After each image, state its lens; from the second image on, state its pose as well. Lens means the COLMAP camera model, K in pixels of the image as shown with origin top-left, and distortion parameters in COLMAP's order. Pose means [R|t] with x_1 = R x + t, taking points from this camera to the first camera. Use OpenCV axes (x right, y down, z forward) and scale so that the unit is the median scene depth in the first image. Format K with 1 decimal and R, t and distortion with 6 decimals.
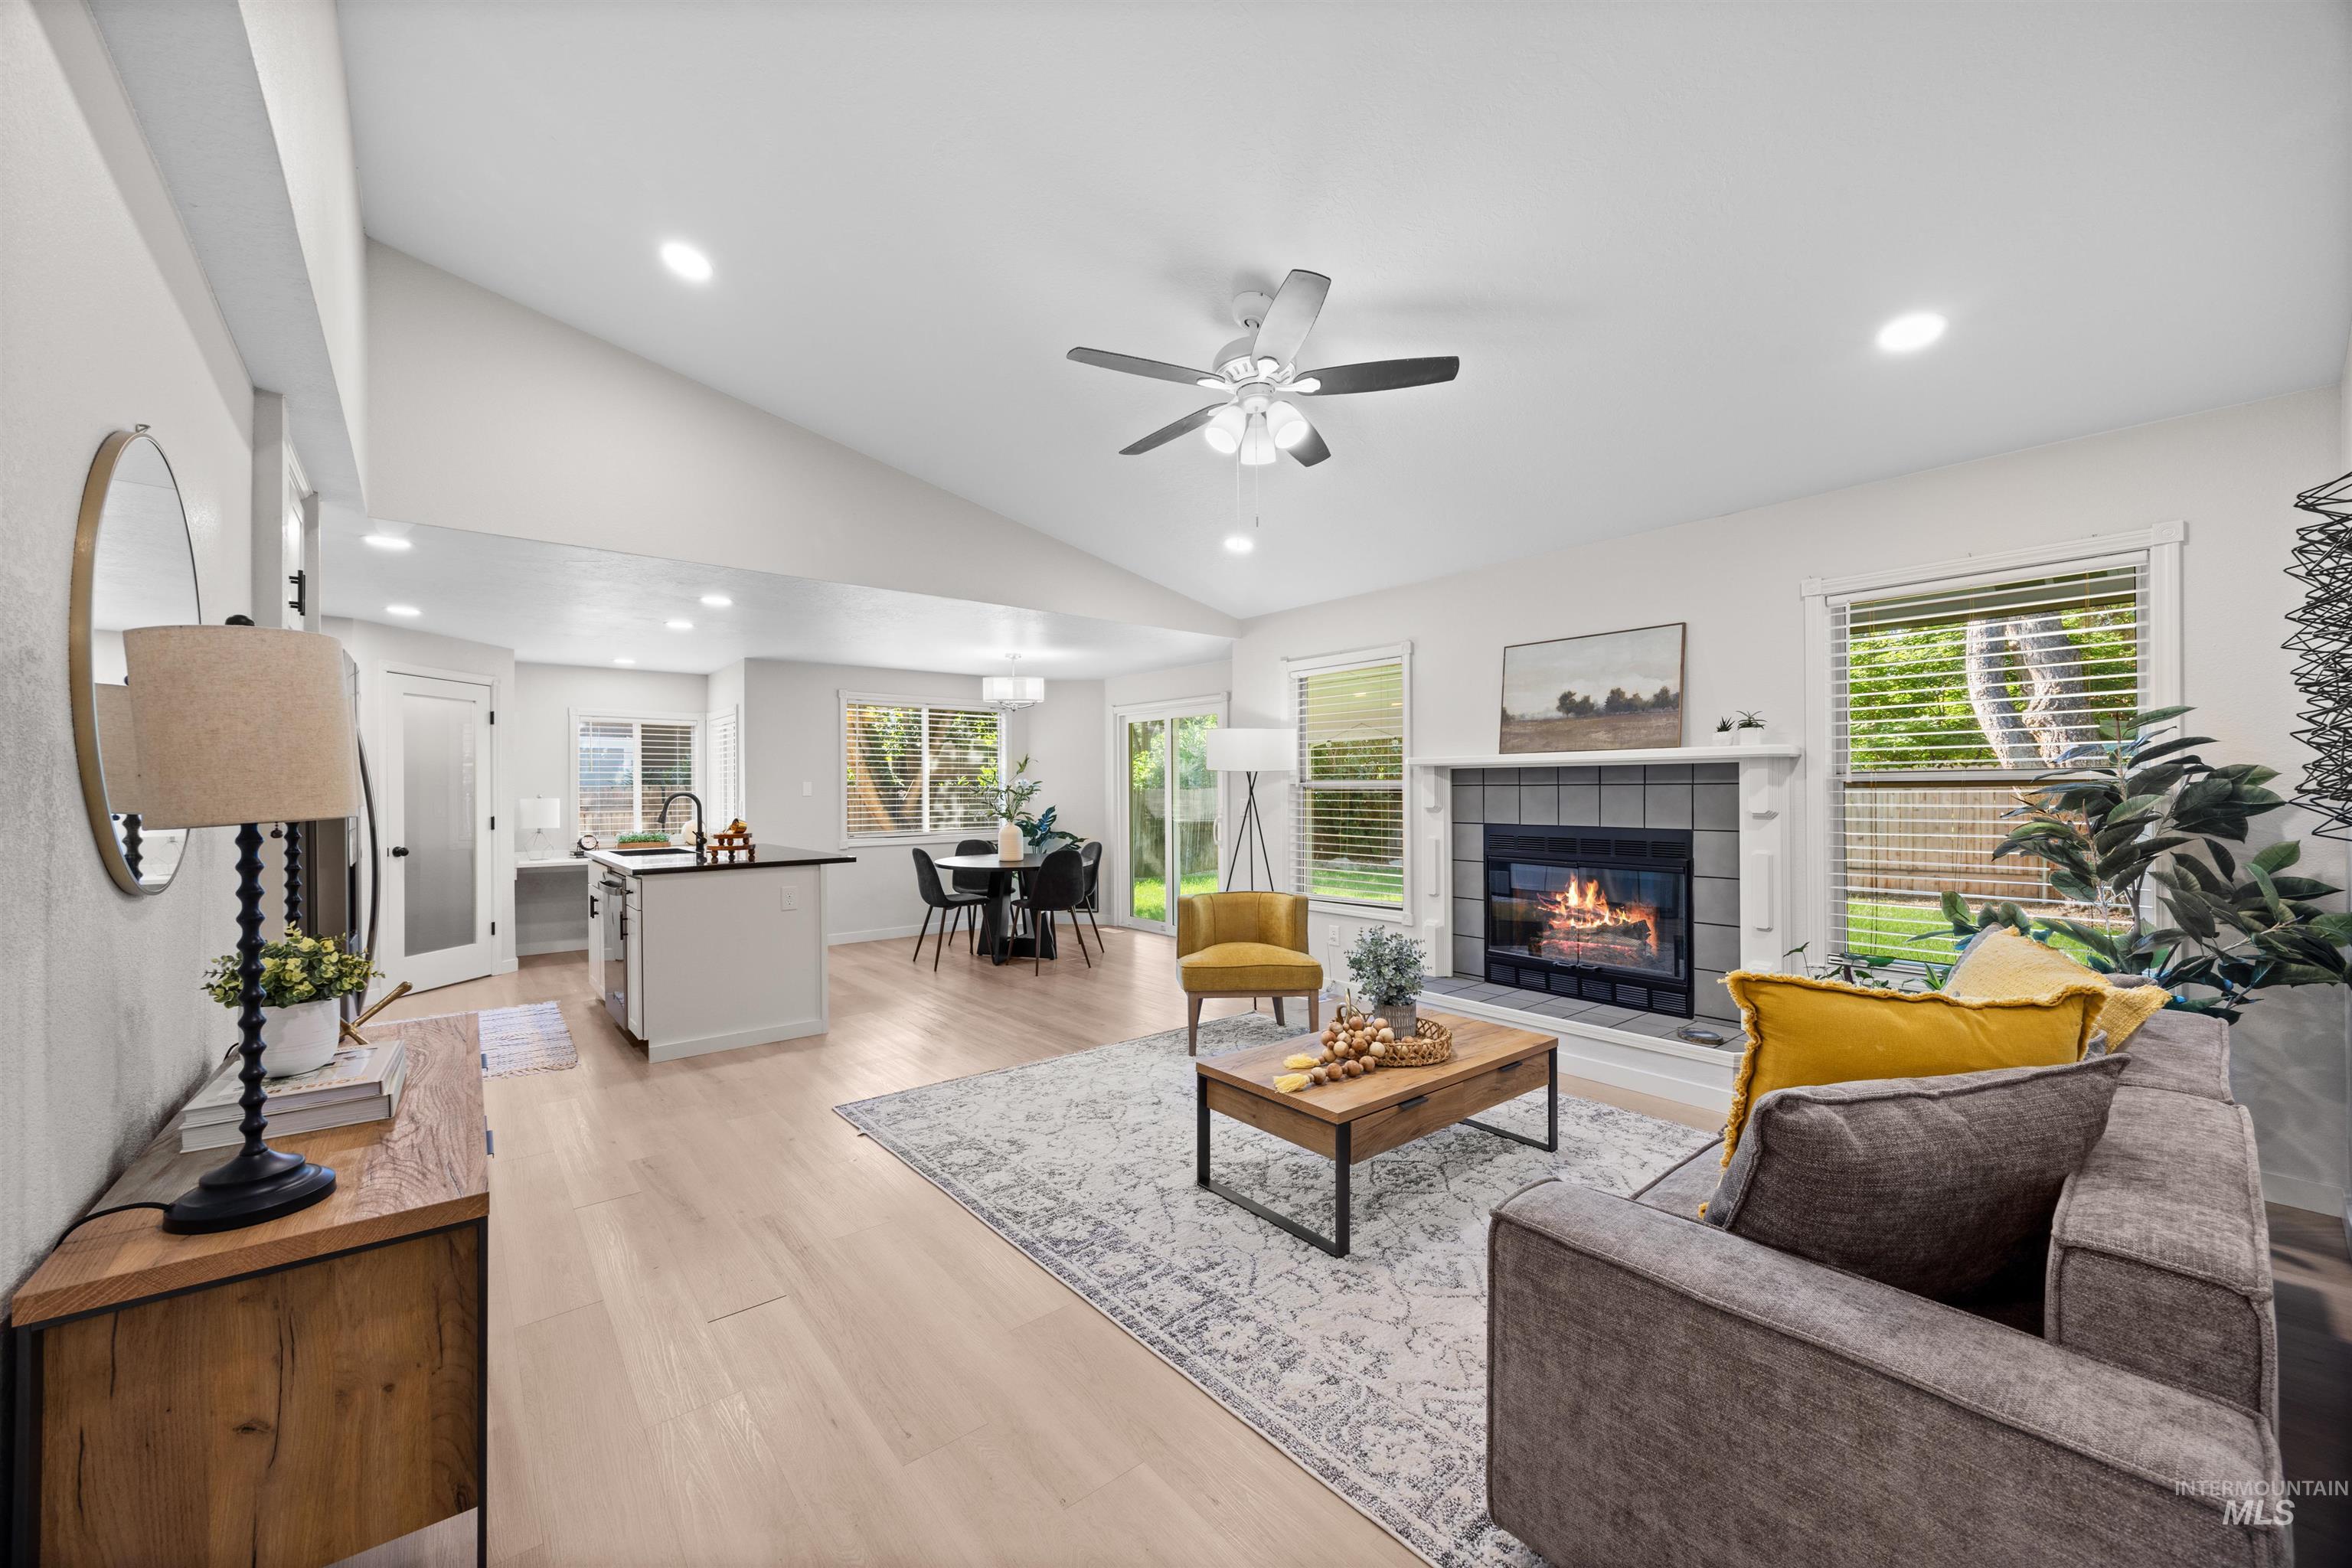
lens RADIAL K [[888.9, 0, 1162.5], [0, 888.9, 791.8], [0, 0, 1]] dist [-0.003042, 0.000248]
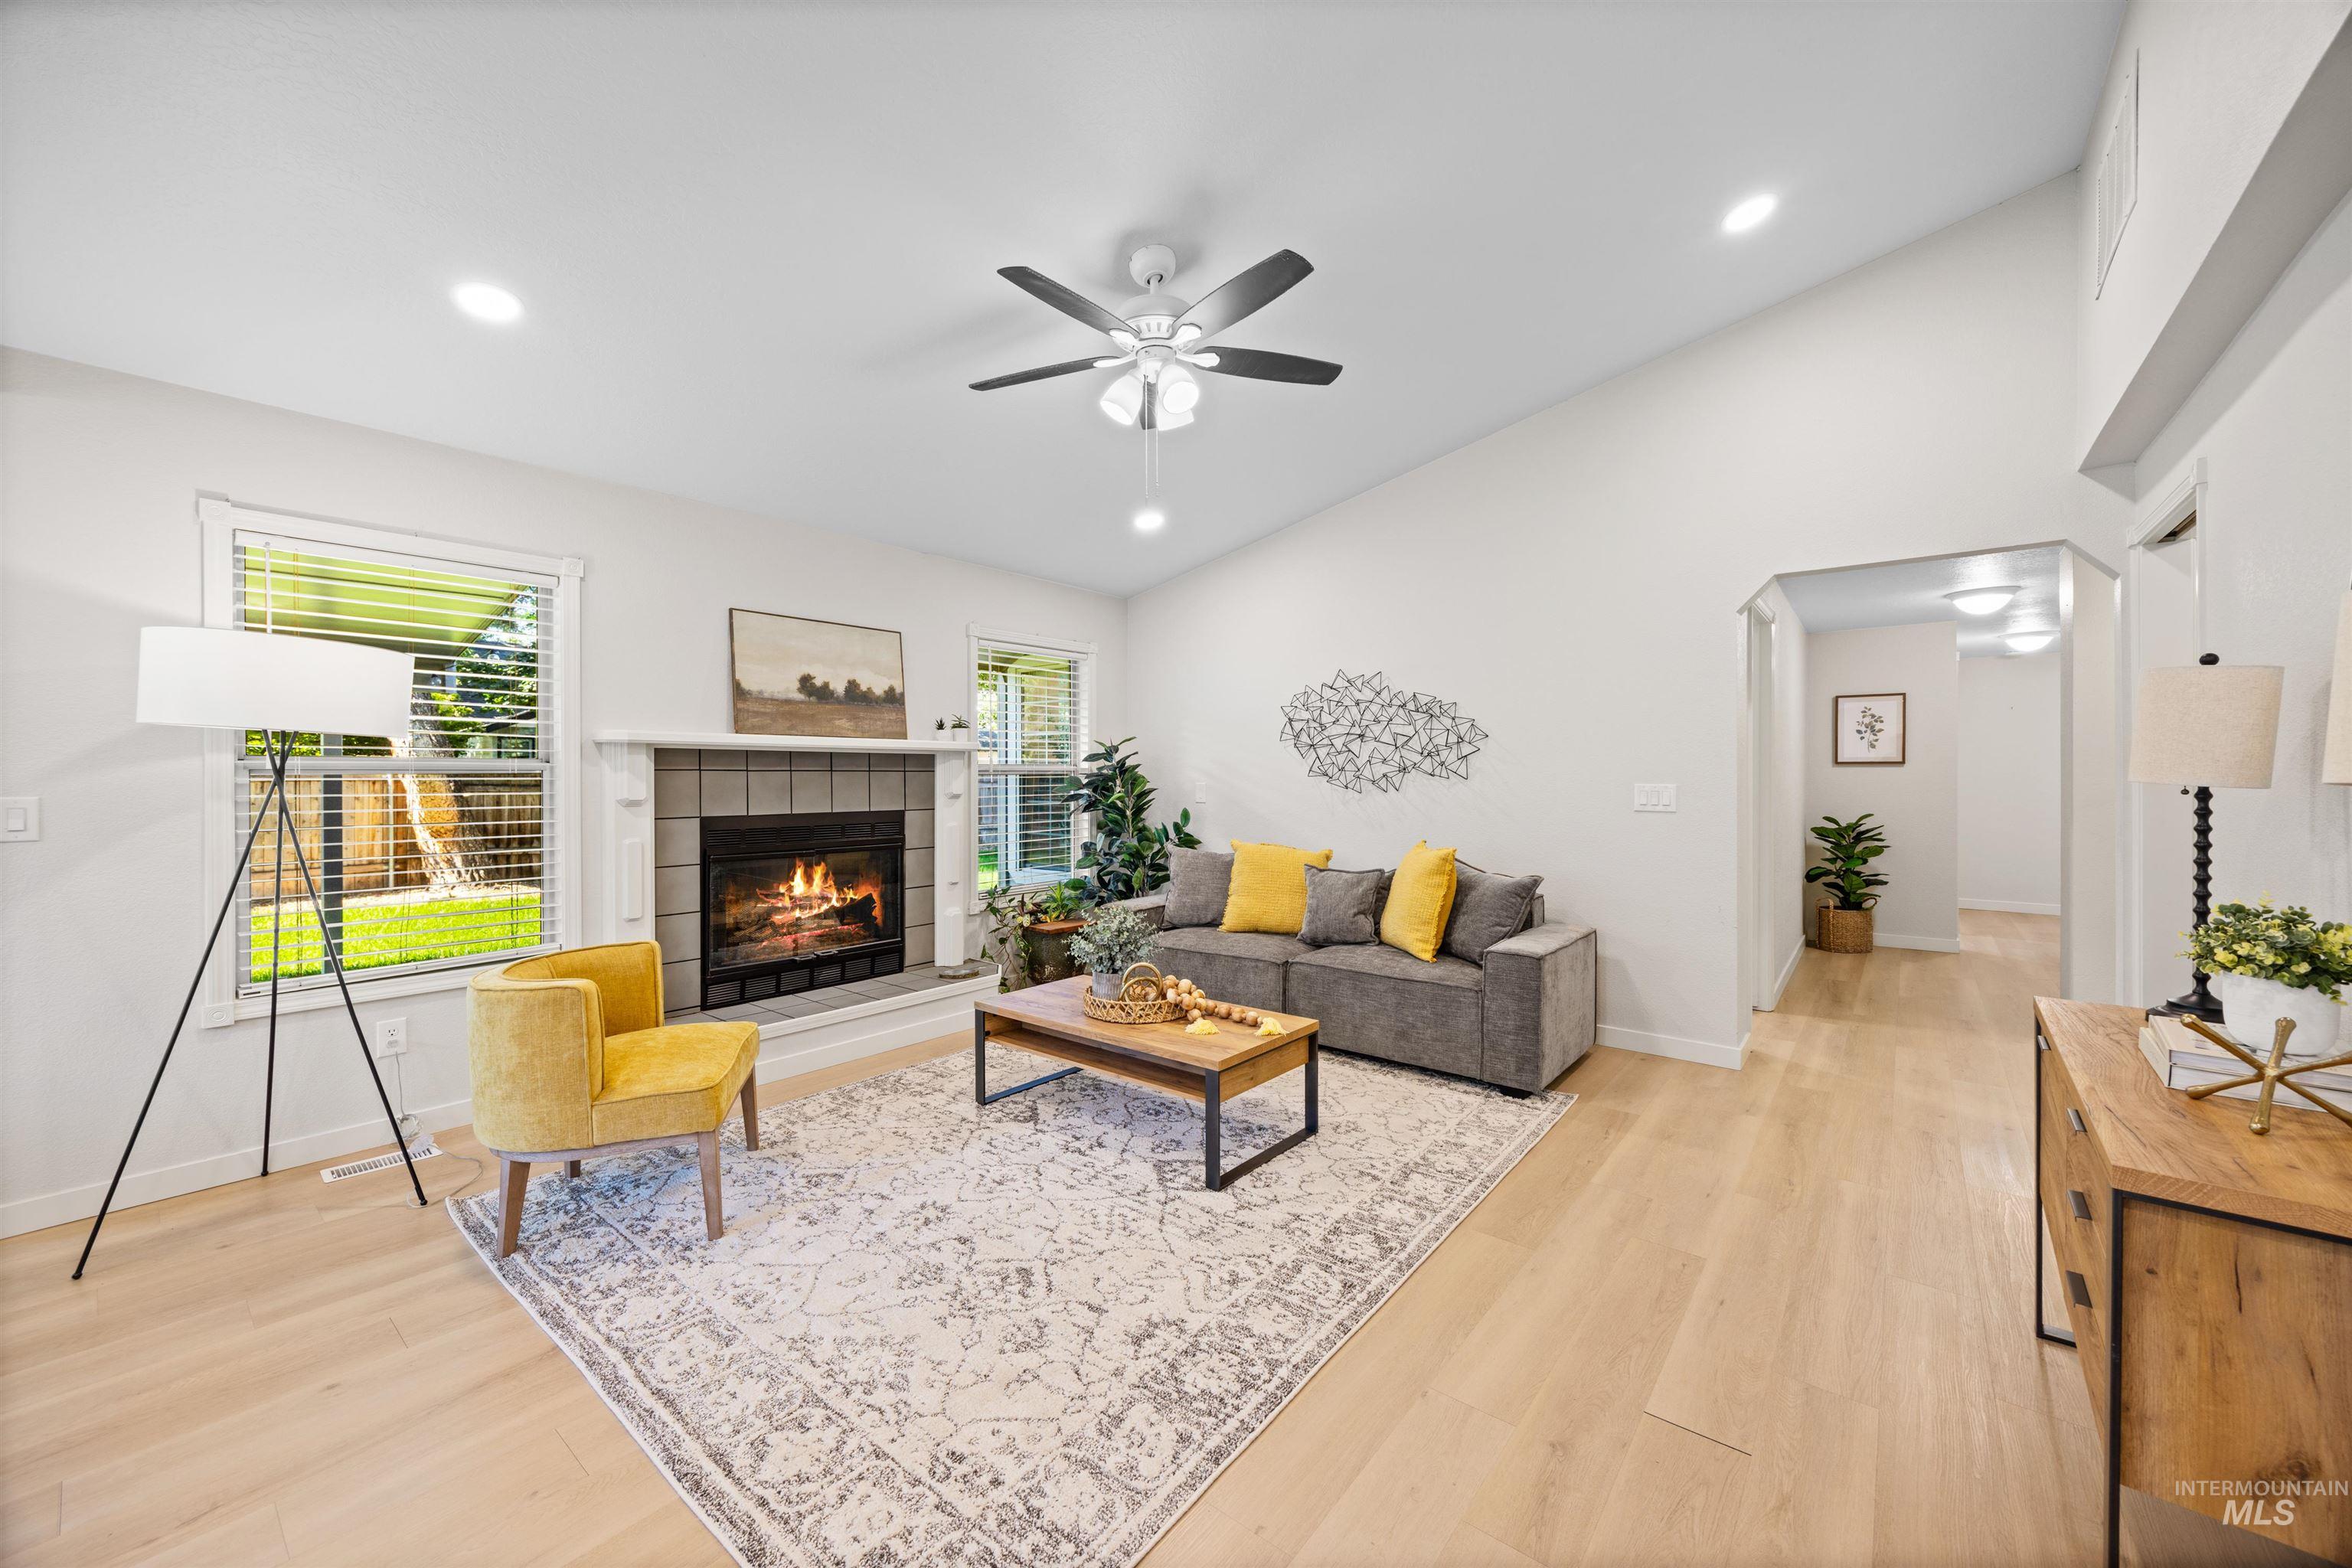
lens RADIAL K [[888.9, 0, 1176.8], [0, 888.9, 769.6], [0, 0, 1]] dist [-0.003042, 0.000248]
pose [[-0.201633, 0.010729, 0.979402, -0.613713], [0.002545, 0.999942, -0.010430, 0.002648], [-0.979458, 0.000390, -0.201649, 0.859103]]
